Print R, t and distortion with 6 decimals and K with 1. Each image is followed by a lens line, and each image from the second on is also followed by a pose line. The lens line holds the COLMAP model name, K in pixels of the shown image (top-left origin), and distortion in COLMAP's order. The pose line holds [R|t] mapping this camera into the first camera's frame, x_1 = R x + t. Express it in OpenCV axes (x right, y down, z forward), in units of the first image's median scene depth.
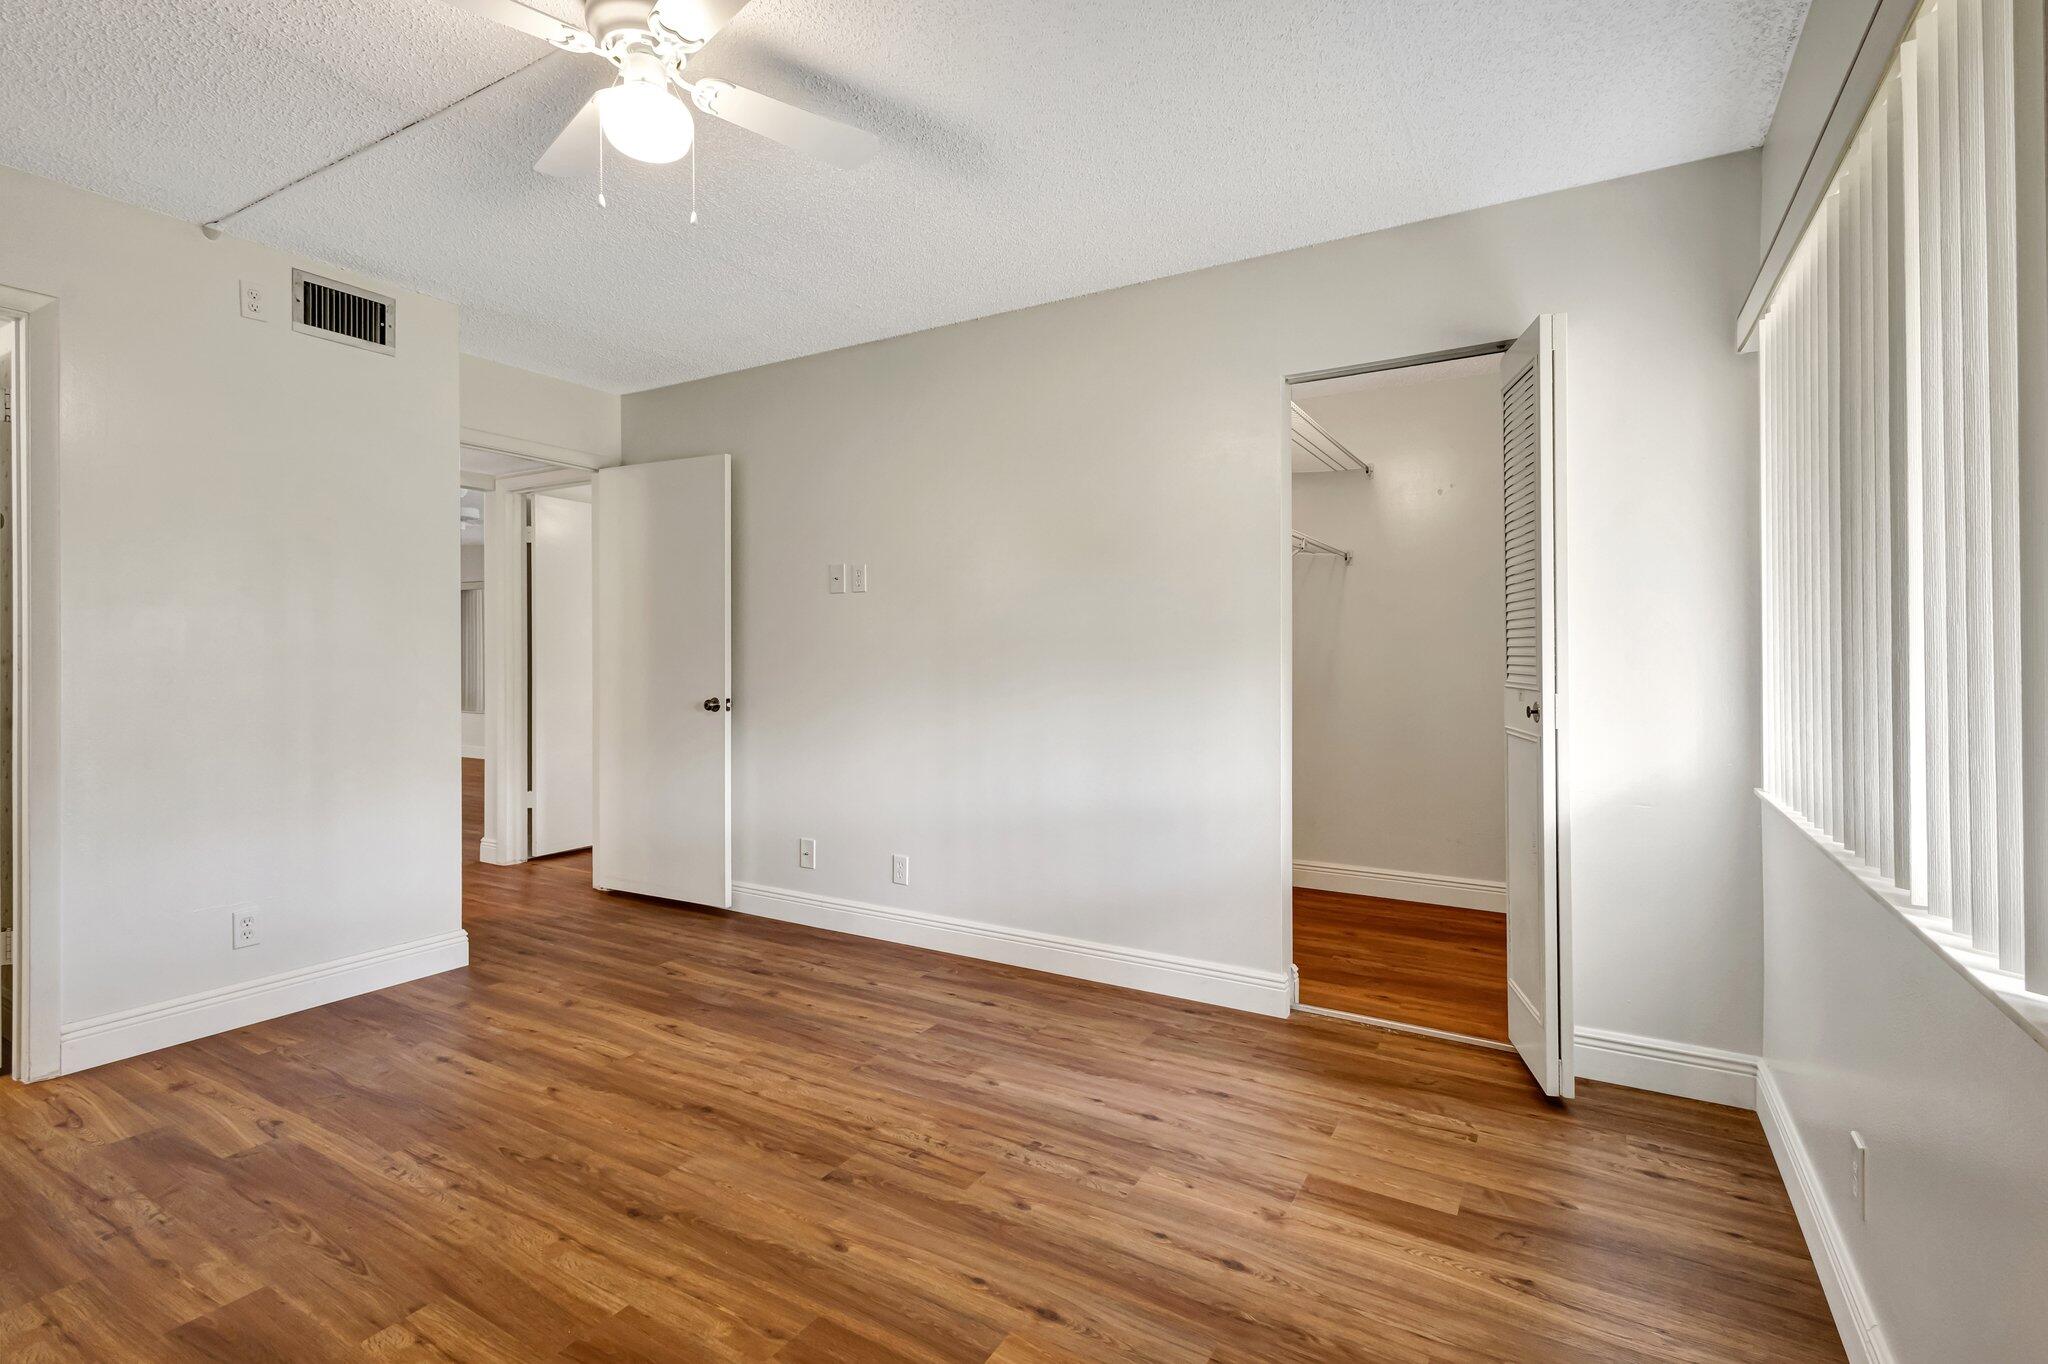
lens RADIAL K [[954.1, 0, 1022.3], [0, 954.1, 656.1], [0, 0, 1]] dist [0.009605, -0.001047]
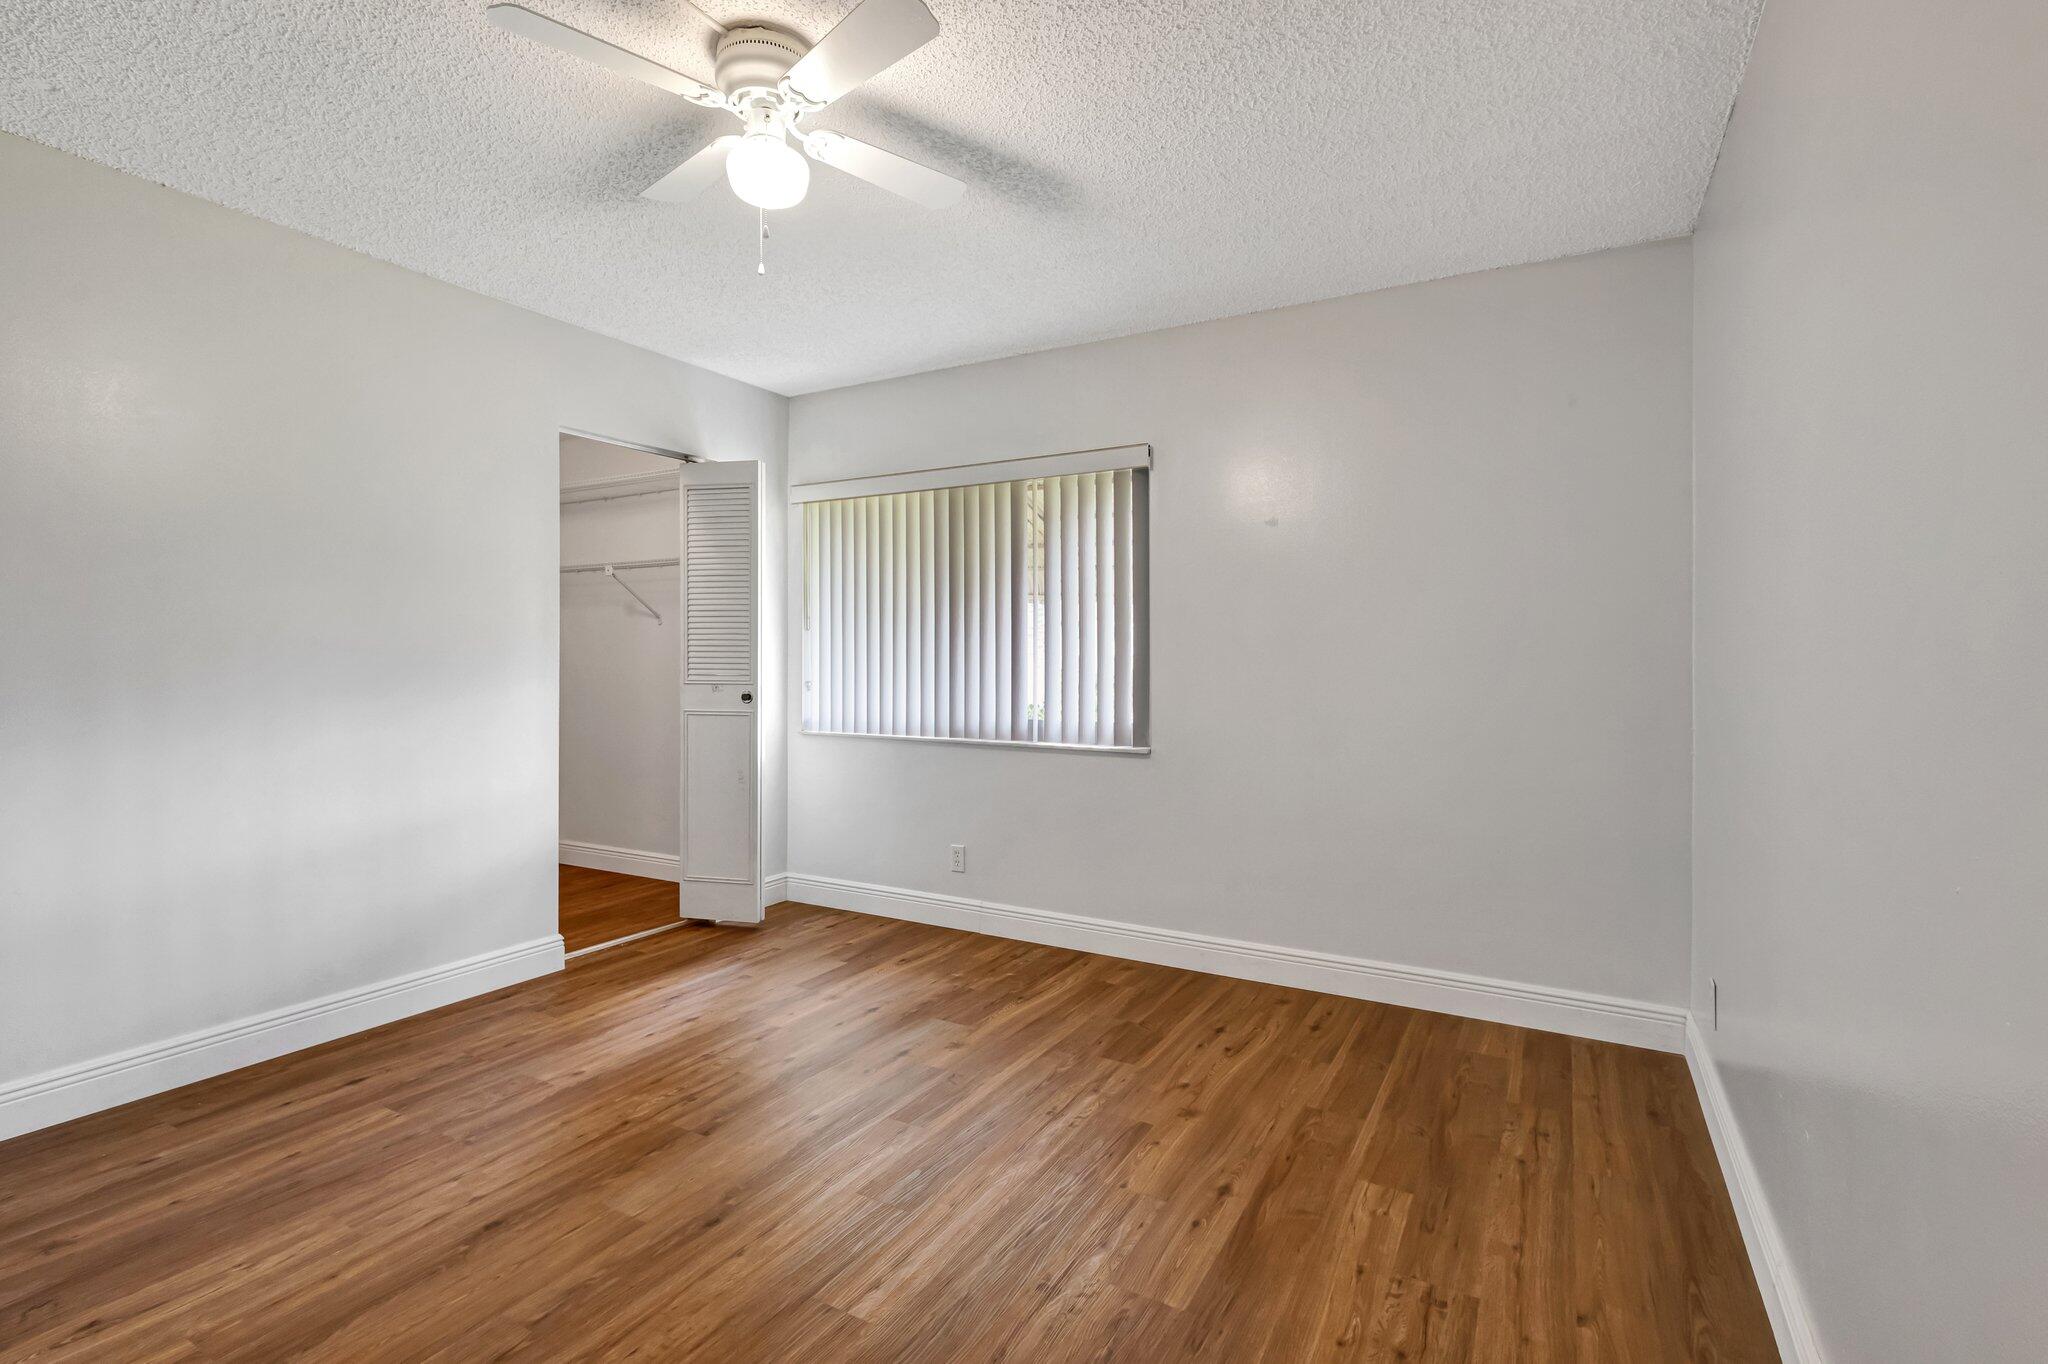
lens RADIAL K [[954.1, 0, 1022.3], [0, 954.1, 656.1], [0, 0, 1]] dist [0.009605, -0.001047]
pose [[-0.023101, 0.006714, 0.999711, -1.016520], [-0.002566, 0.999974, -0.006776, -0.002297], [-0.999730, -0.002722, -0.023084, 0.504674]]
